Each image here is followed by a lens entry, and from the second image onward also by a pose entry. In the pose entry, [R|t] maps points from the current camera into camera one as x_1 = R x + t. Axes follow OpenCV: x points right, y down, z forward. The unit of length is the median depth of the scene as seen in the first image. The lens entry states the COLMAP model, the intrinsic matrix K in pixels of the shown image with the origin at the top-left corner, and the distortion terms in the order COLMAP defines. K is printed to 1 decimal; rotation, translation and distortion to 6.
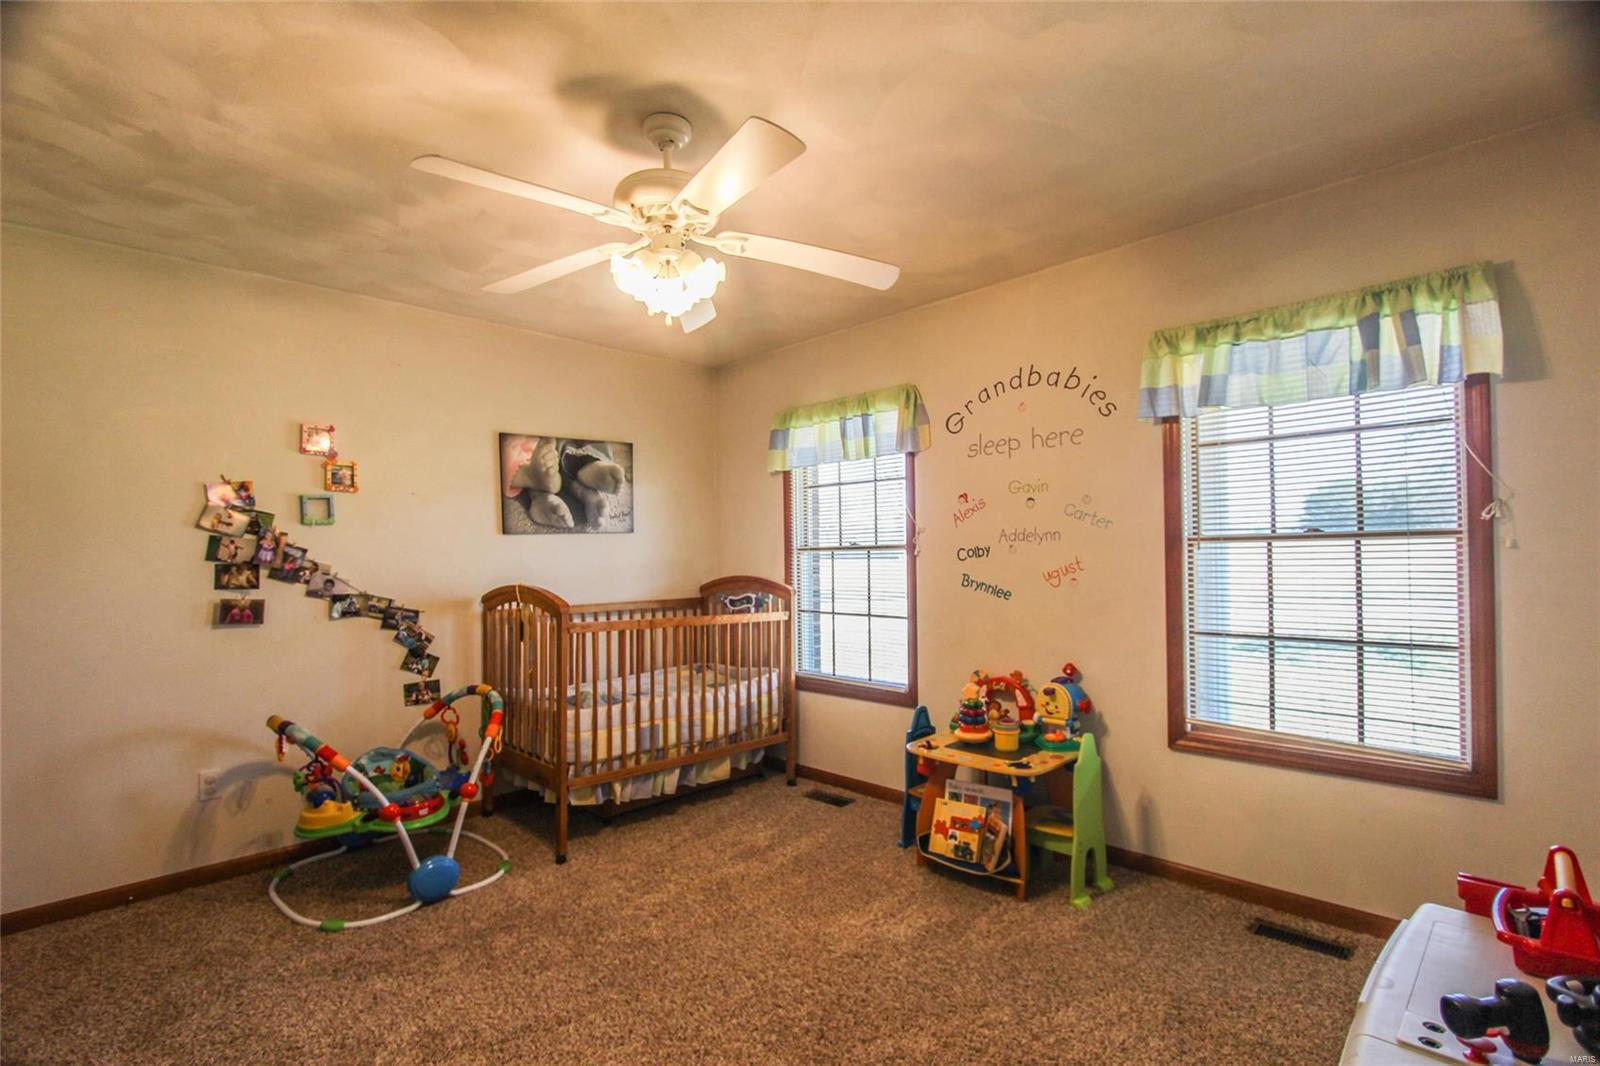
lens RADIAL K [[733.7, 0, 794.2], [0, 733.7, 542.0], [0, 0, 1]] dist [-0.018785, 0.000585]
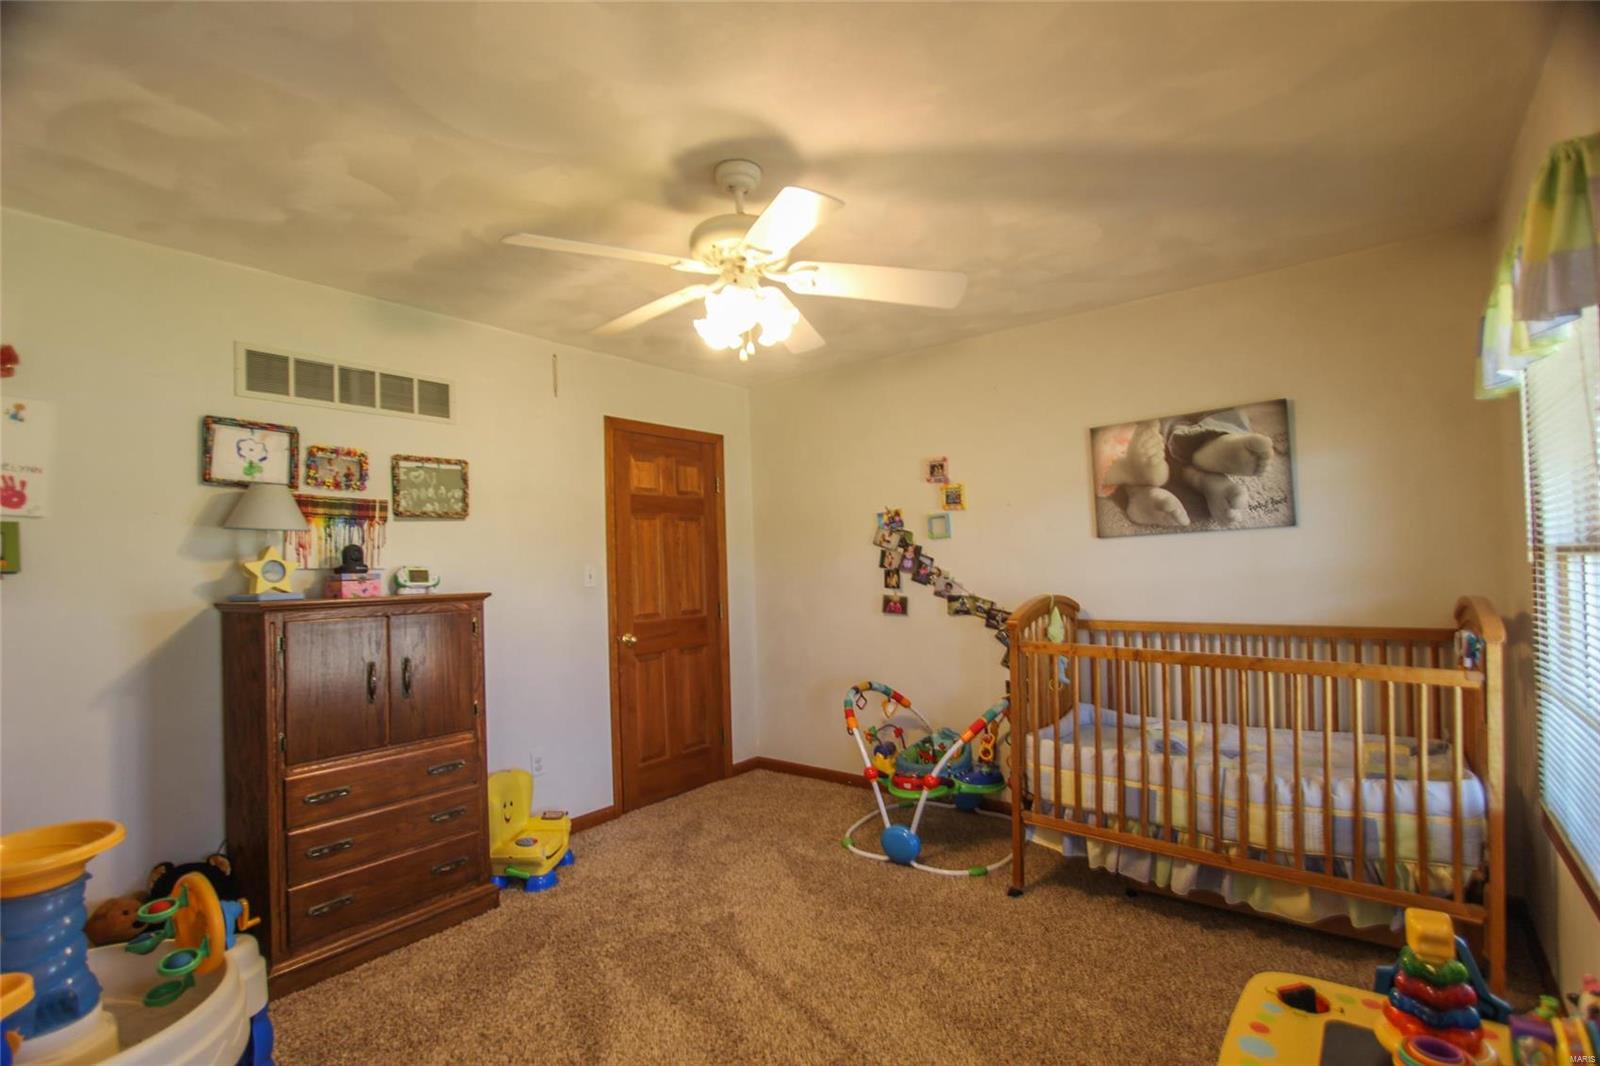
lens RADIAL K [[733.7, 0, 794.0], [0, 733.7, 547.4], [0, 0, 1]] dist [-0.018785, 0.000585]
pose [[0.113348, -0.012739, -0.993474, 0.510425], [0.039330, 0.999192, -0.008325, -0.007194], [0.992777, -0.038130, 0.113757, 0.555371]]
